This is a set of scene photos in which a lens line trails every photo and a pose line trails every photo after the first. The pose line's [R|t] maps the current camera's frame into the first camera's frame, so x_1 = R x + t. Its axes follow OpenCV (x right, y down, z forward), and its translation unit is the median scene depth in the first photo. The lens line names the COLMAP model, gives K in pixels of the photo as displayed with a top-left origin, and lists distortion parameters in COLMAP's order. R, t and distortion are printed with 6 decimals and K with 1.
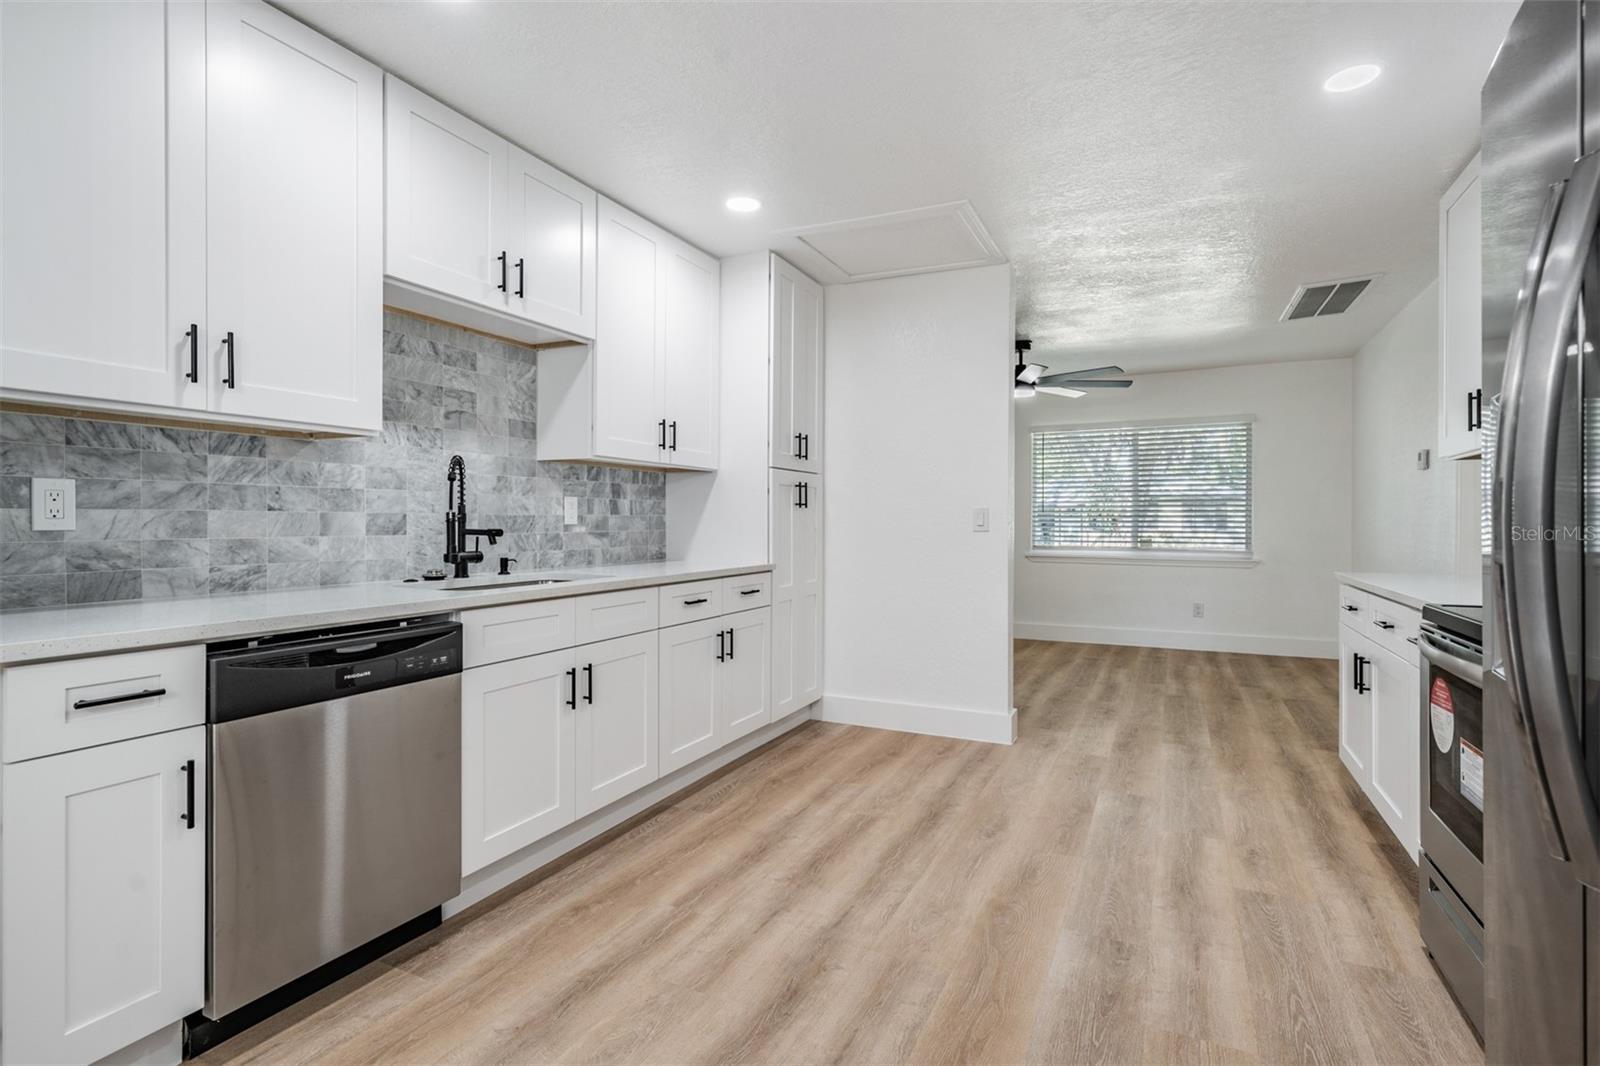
lens RADIAL K [[748.6, 0, 800.0], [0, 748.6, 533.0], [0, 0, 1]] dist [0.001551, 0.000020]
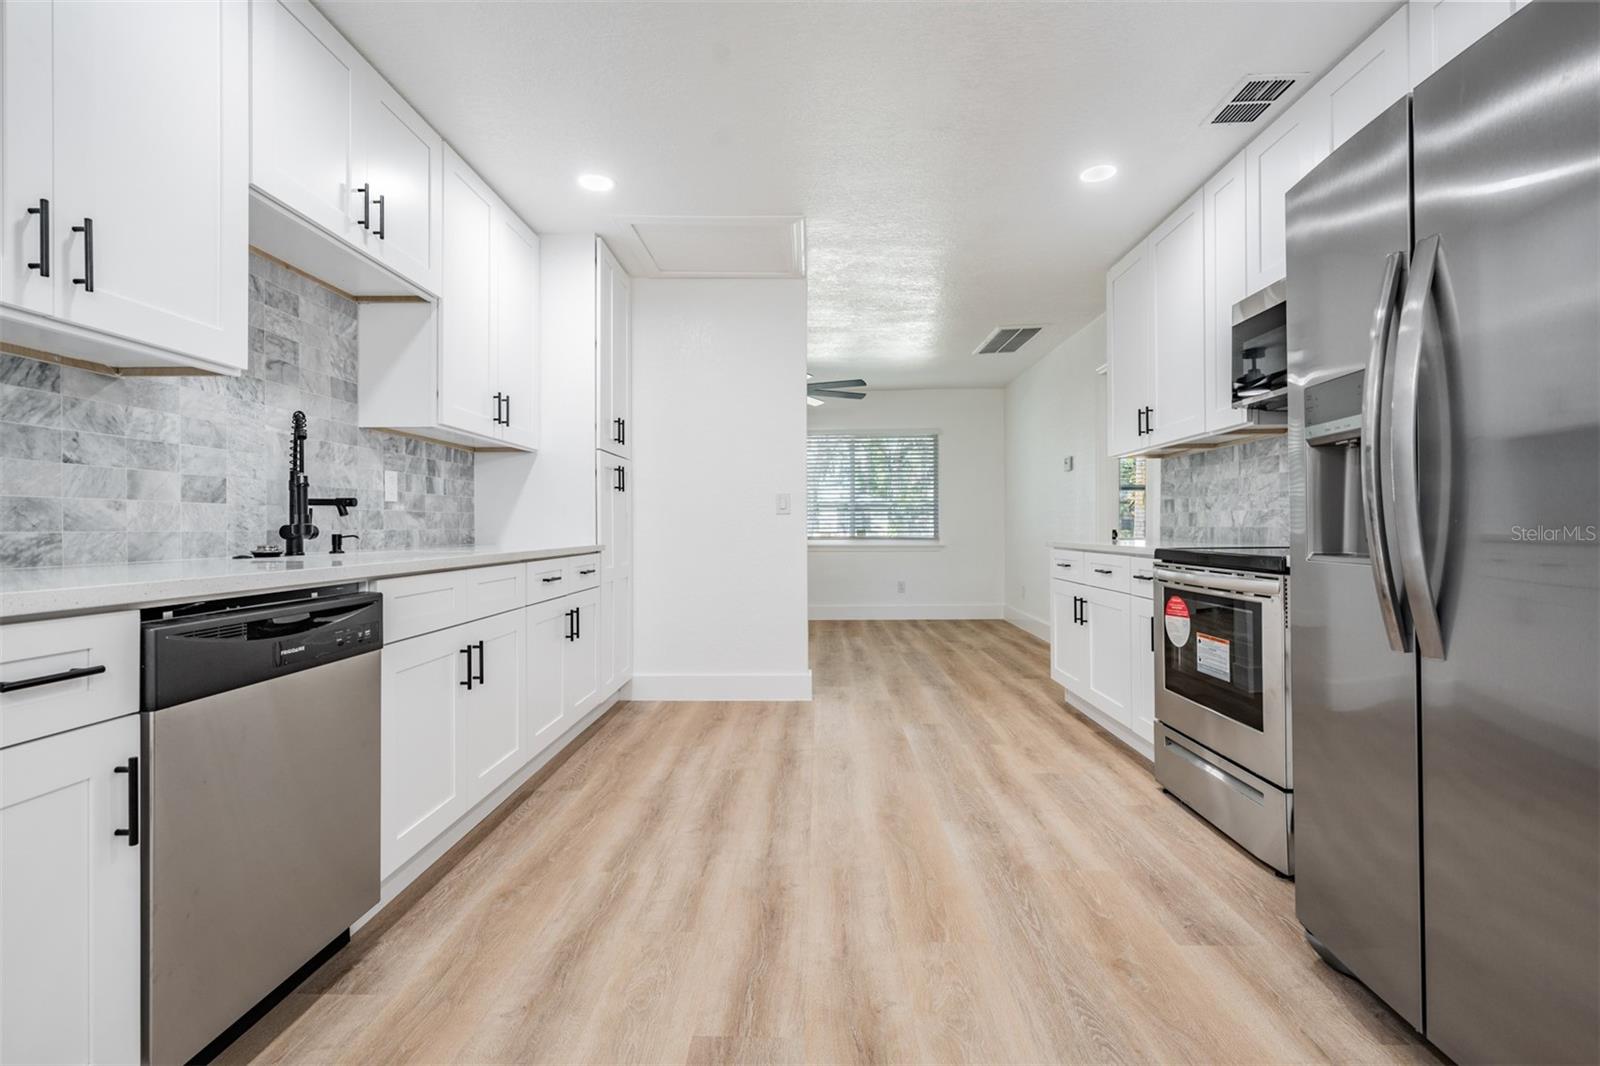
lens RADIAL K [[709.7, 0, 800.0], [0, 709.7, 533.0], [0, 0, 1]] dist [0.000373, -0.000376]
pose [[0.913631, -0.011654, 0.406378, -0.257241], [0.013686, 0.999904, -0.002094, 0.044099], [-0.406314, 0.007475, 0.913703, 0.024685]]
